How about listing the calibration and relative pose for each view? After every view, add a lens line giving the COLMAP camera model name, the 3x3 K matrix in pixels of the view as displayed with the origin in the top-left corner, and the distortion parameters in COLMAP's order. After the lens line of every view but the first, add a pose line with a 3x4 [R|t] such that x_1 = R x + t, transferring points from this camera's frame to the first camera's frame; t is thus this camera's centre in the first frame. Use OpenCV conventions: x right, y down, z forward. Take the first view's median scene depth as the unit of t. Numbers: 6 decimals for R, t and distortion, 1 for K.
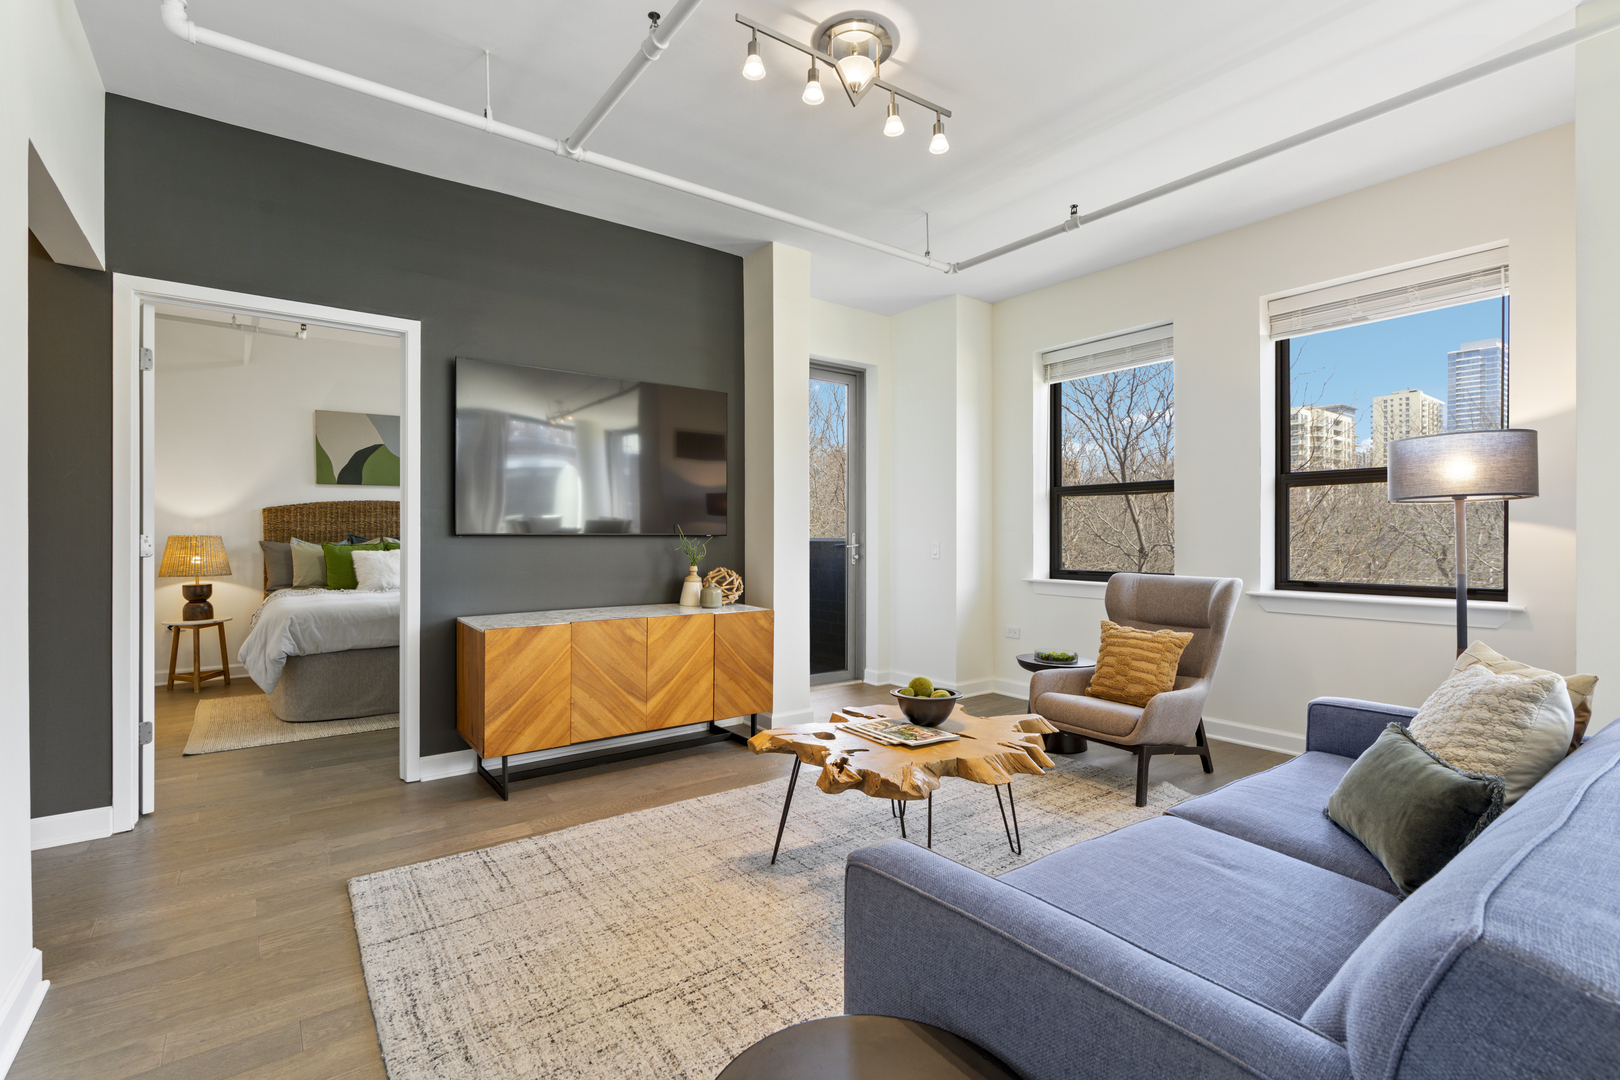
lens RADIAL K [[735.4, 0, 799.8], [0, 735.4, 535.4], [0, 0, 1]] dist [-0.005960, 0.000457]
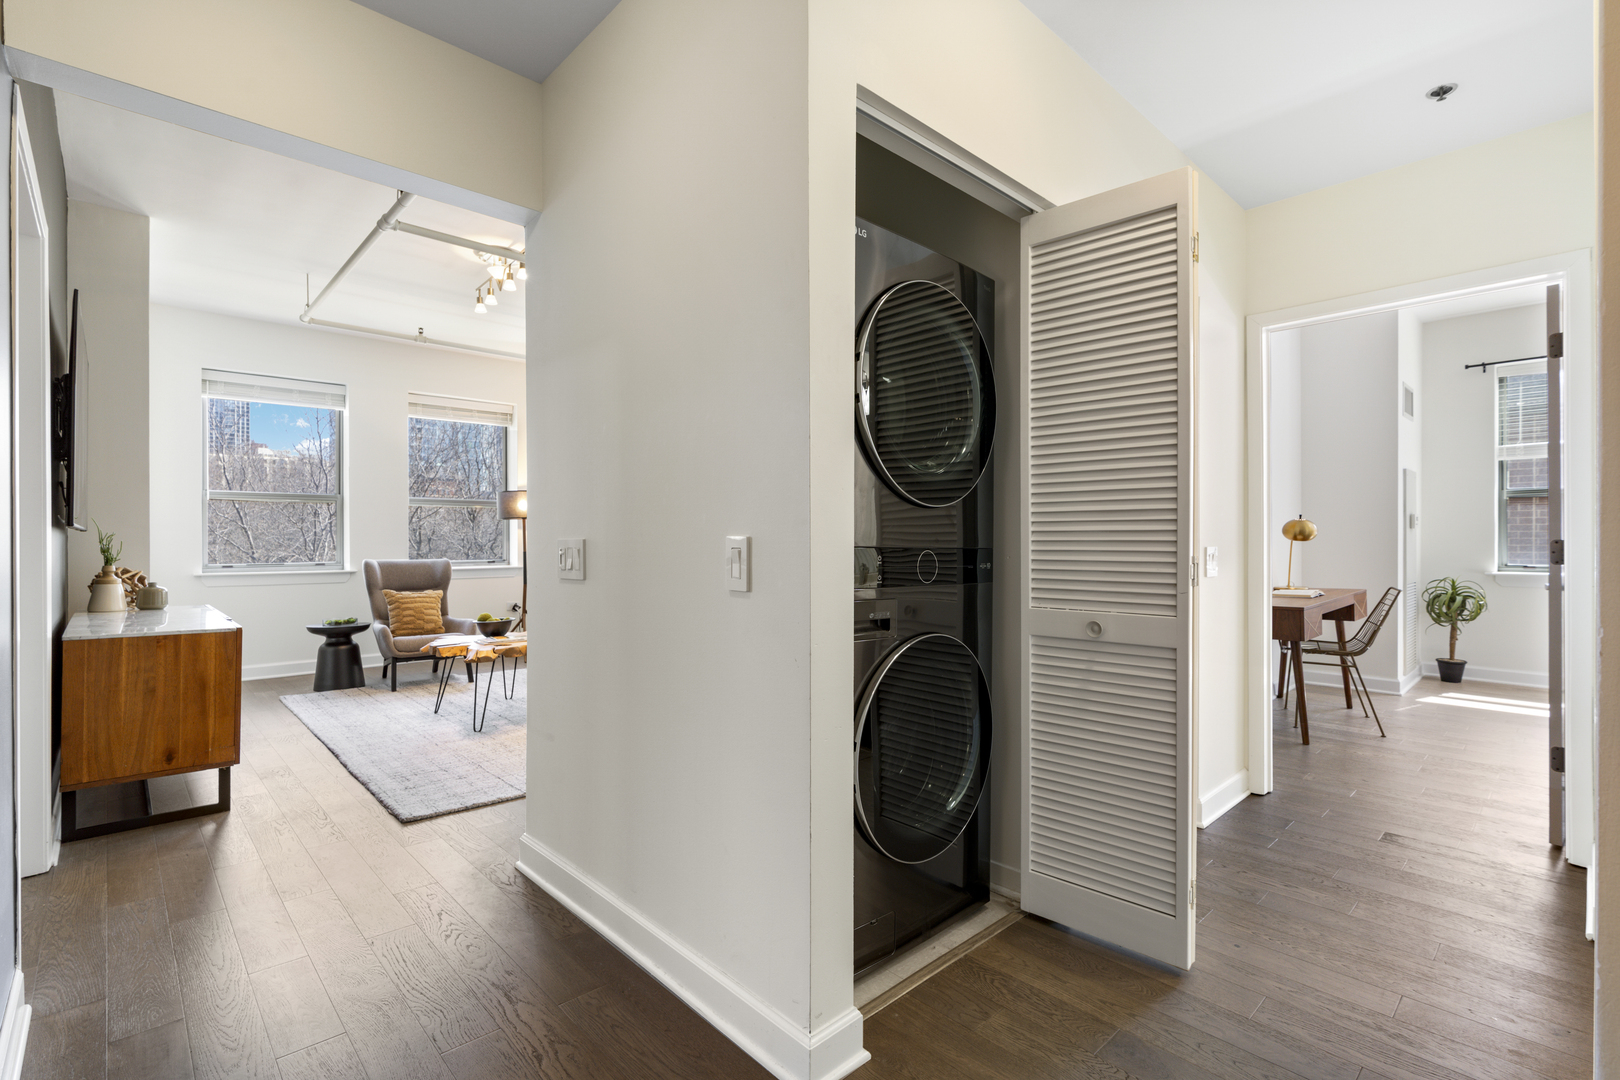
lens RADIAL K [[754.7, 0, 813.8], [0, 754.7, 536.1], [0, 0, 1]] dist [-0.011629, 0.004702]
pose [[-0.115206, 0.002611, 0.993338, -1.033370], [-0.000602, 0.999996, -0.002698, 0.006569], [-0.993341, -0.000909, -0.115204, 0.256688]]
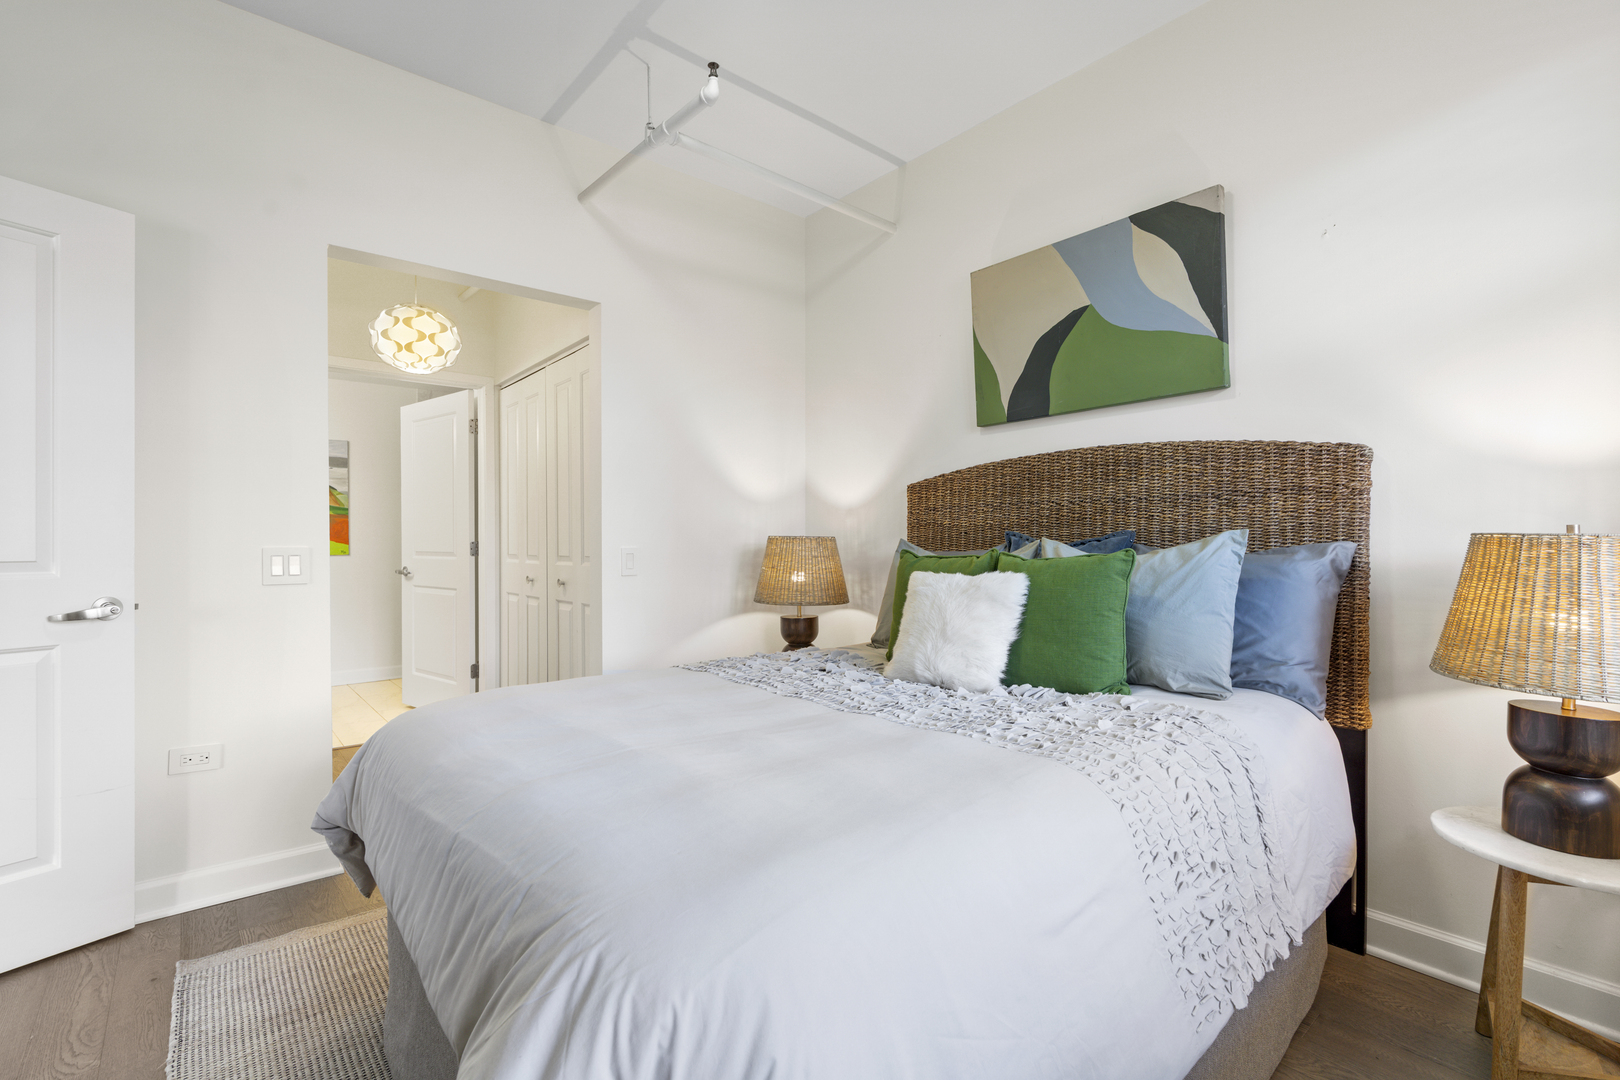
lens RADIAL K [[735.4, 0, 803.4], [0, 735.4, 547.9], [0, 0, 1]] dist [-0.005960, 0.000457]
pose [[0.068550, 0.016327, -0.997514, -0.258478], [0.011677, 0.999784, 0.017167, -0.001465], [0.997579, -0.012824, 0.068345, 1.199387]]
